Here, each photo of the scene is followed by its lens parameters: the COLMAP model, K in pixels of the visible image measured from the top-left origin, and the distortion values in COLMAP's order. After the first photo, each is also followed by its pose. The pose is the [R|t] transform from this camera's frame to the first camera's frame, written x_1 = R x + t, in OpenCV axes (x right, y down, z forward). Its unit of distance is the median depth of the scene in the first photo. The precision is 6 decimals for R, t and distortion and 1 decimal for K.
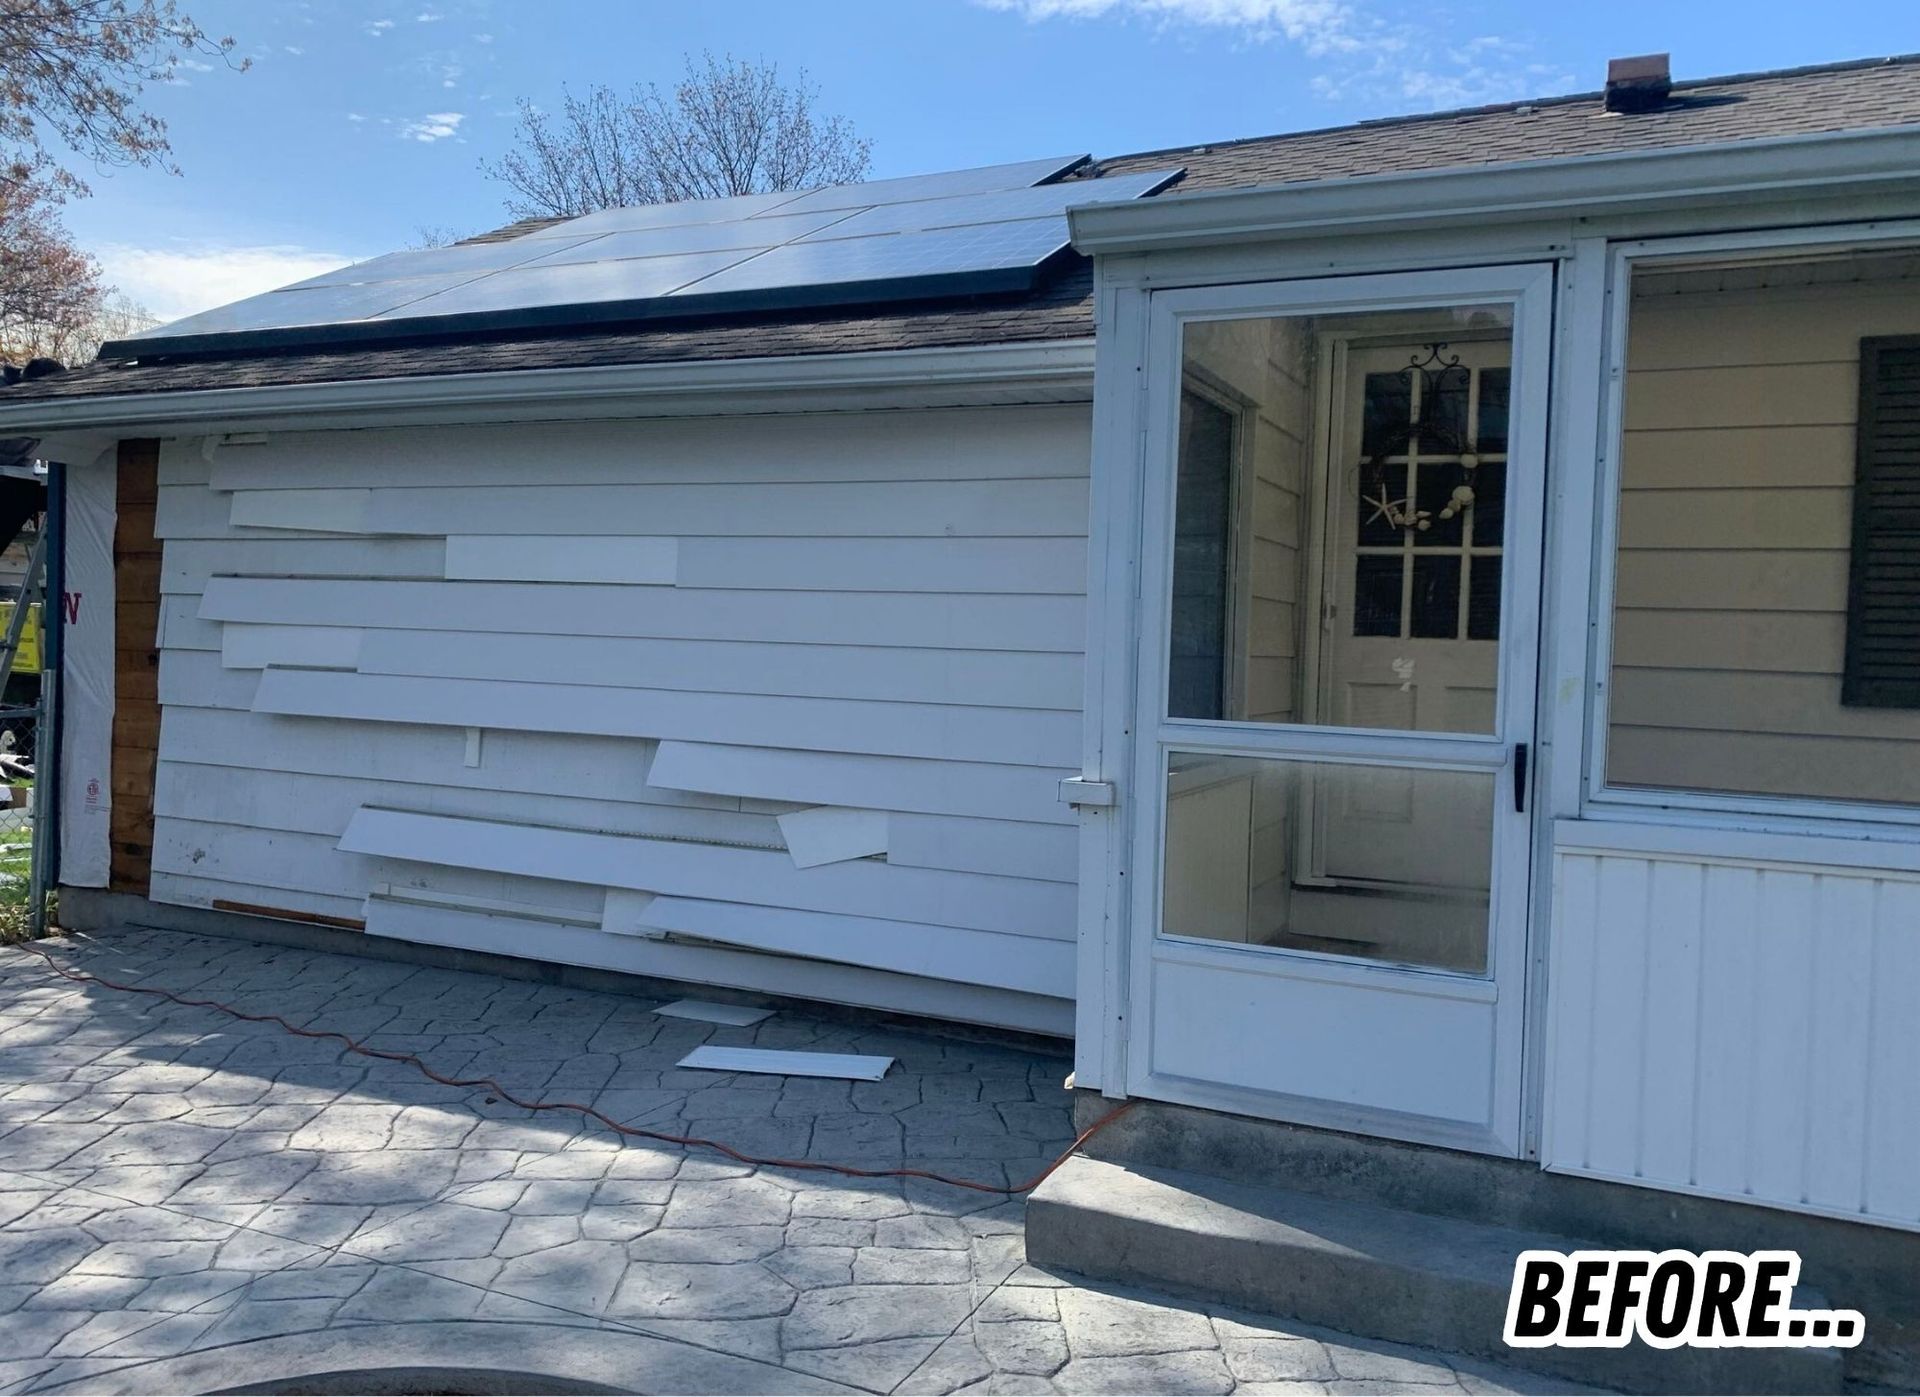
lens RADIAL K [[1469.7, 0, 962.4], [0, 1469.7, 647.5], [0, 0, 1]] dist [0.005780, 0.003947]
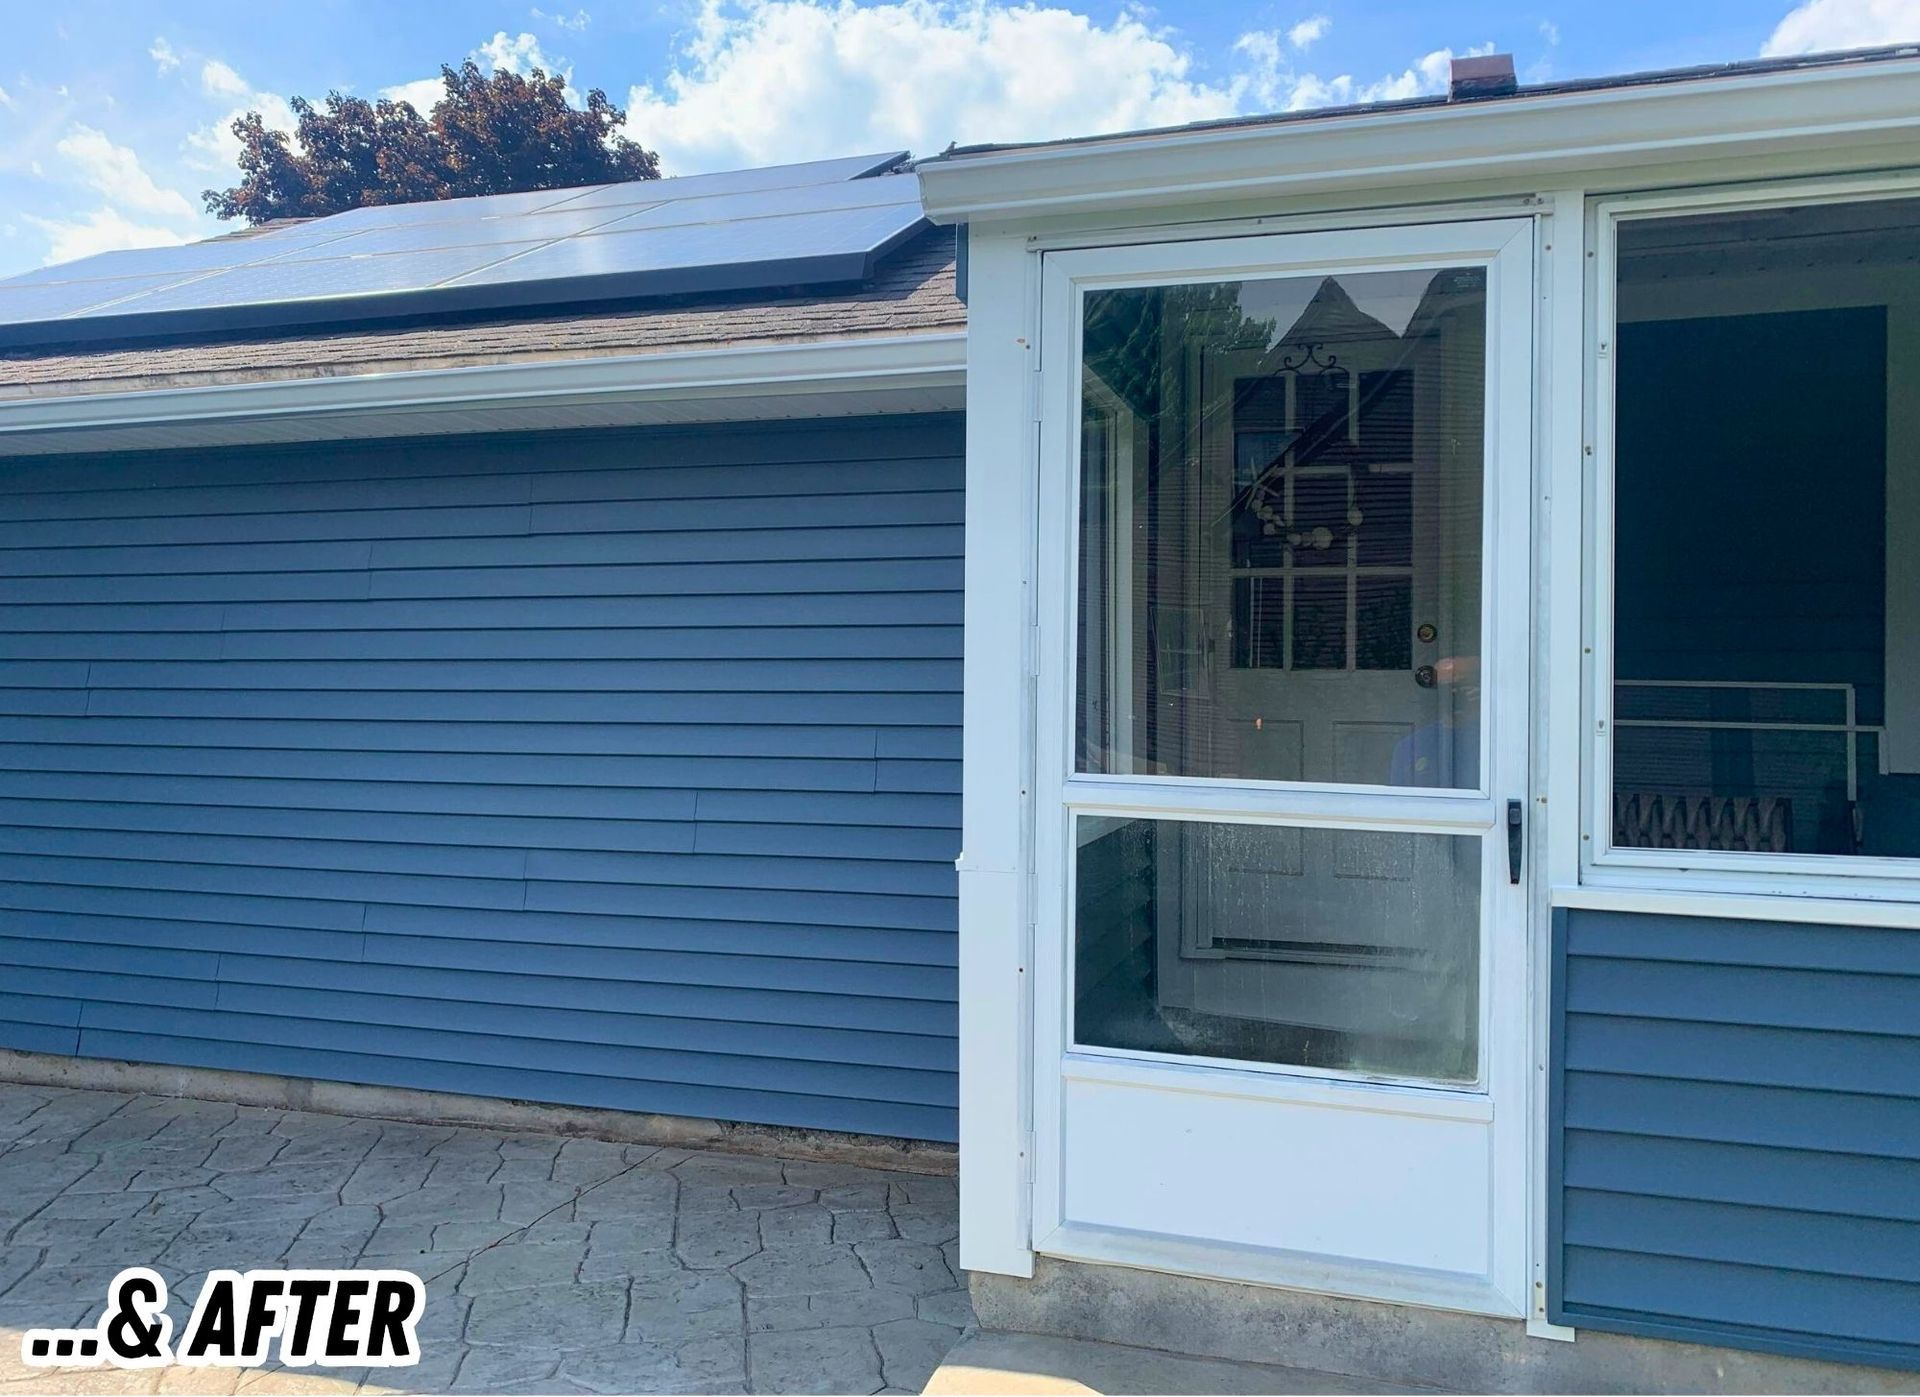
lens RADIAL K [[1469.7, 0, 962.4], [0, 1469.7, 647.5], [0, 0, 1]] dist [0.005780, 0.003947]
pose [[0.989621, -0.022031, 0.142002, -0.027658], [0.025620, 0.999396, -0.023493, -0.005738], [-0.141399, 0.026887, 0.989588, 0.163868]]
